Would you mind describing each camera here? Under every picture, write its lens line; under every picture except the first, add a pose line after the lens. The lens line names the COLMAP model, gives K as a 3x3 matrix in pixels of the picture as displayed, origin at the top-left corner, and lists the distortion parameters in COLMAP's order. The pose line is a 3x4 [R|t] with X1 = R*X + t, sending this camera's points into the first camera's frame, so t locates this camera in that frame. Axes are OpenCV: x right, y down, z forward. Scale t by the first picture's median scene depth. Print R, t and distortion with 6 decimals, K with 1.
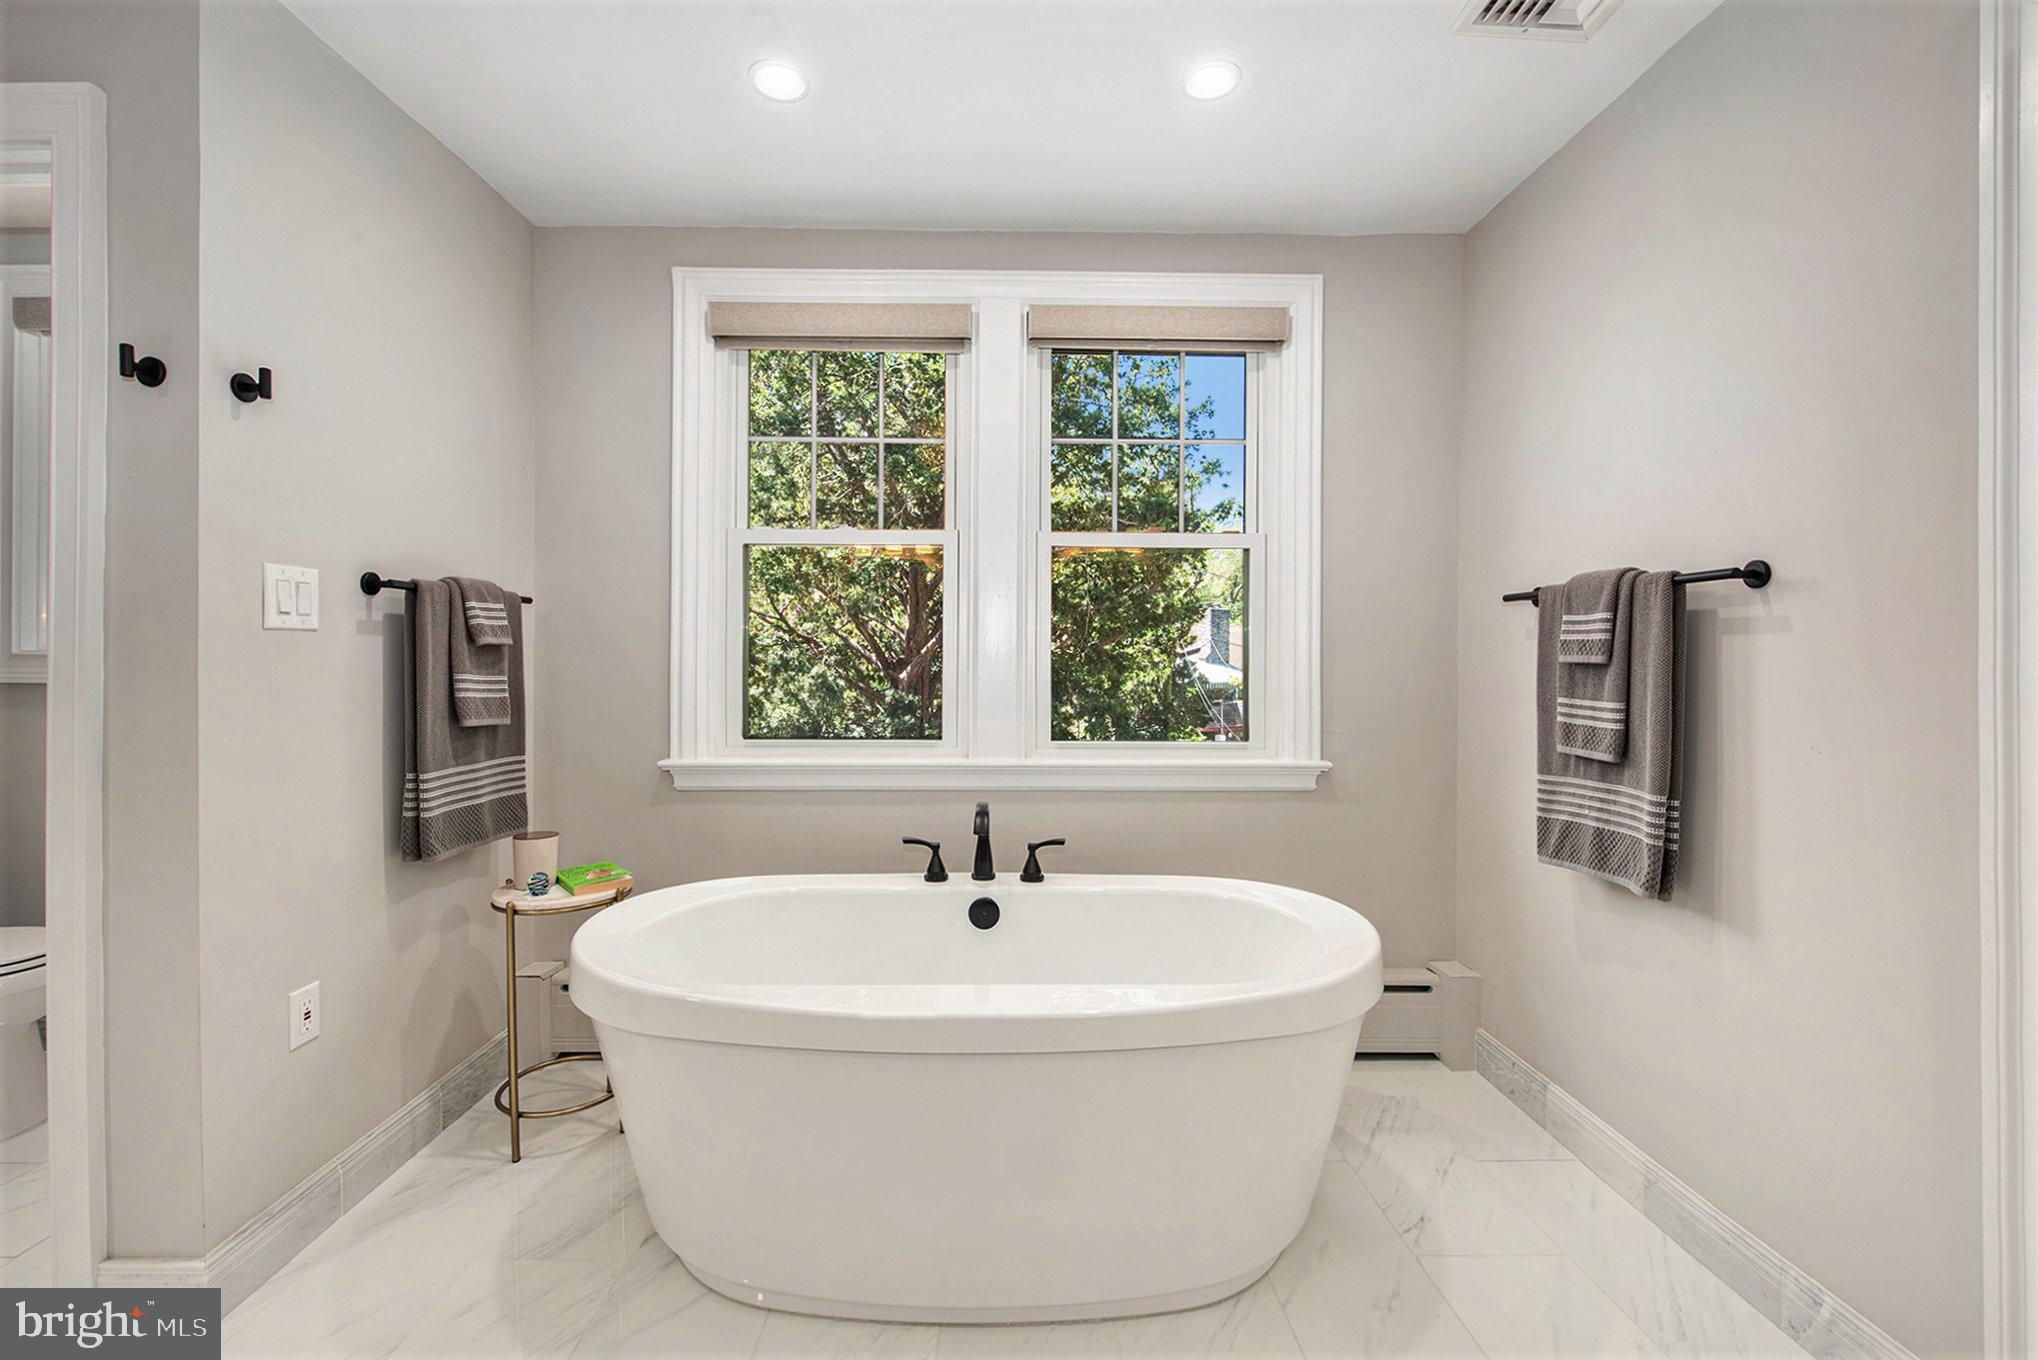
lens RADIAL K [[801.9, 0, 1029.0], [0, 801.9, 674.3], [0, 0, 1]] dist [-0.020609, -0.000166]
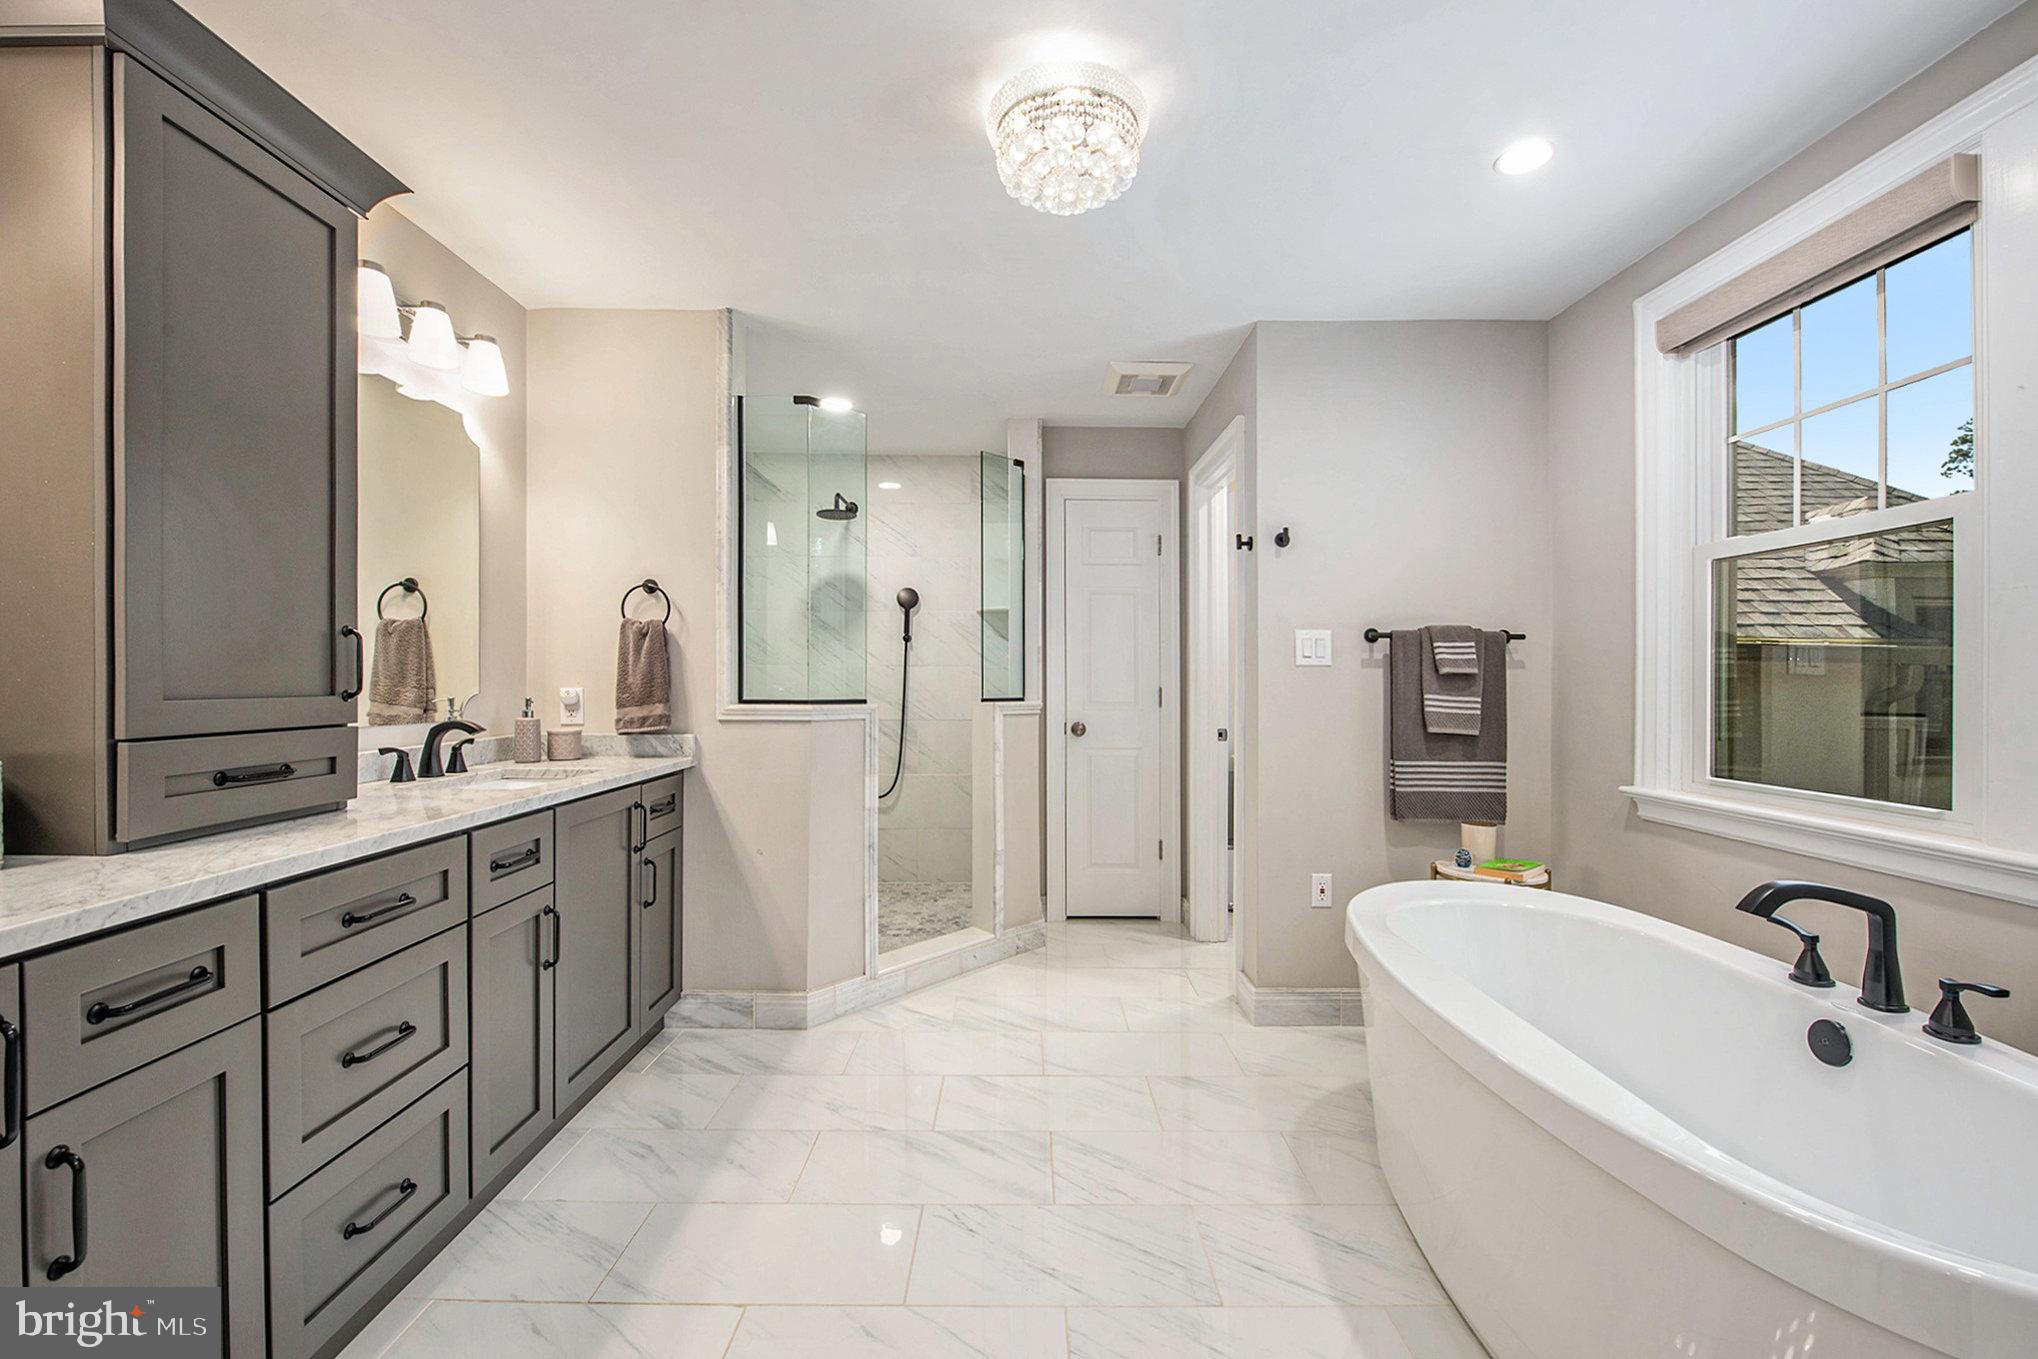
lens RADIAL K [[824.2, 0, 1028.9], [0, 824.2, 679.8], [0, 0, 1]] dist [-0.013523, -0.000465]
pose [[-0.007764, -0.001550, -0.999969, 0.680155], [-0.030684, 0.999528, -0.001311, -0.002867], [0.999499, 0.030673, -0.007808, 0.279968]]
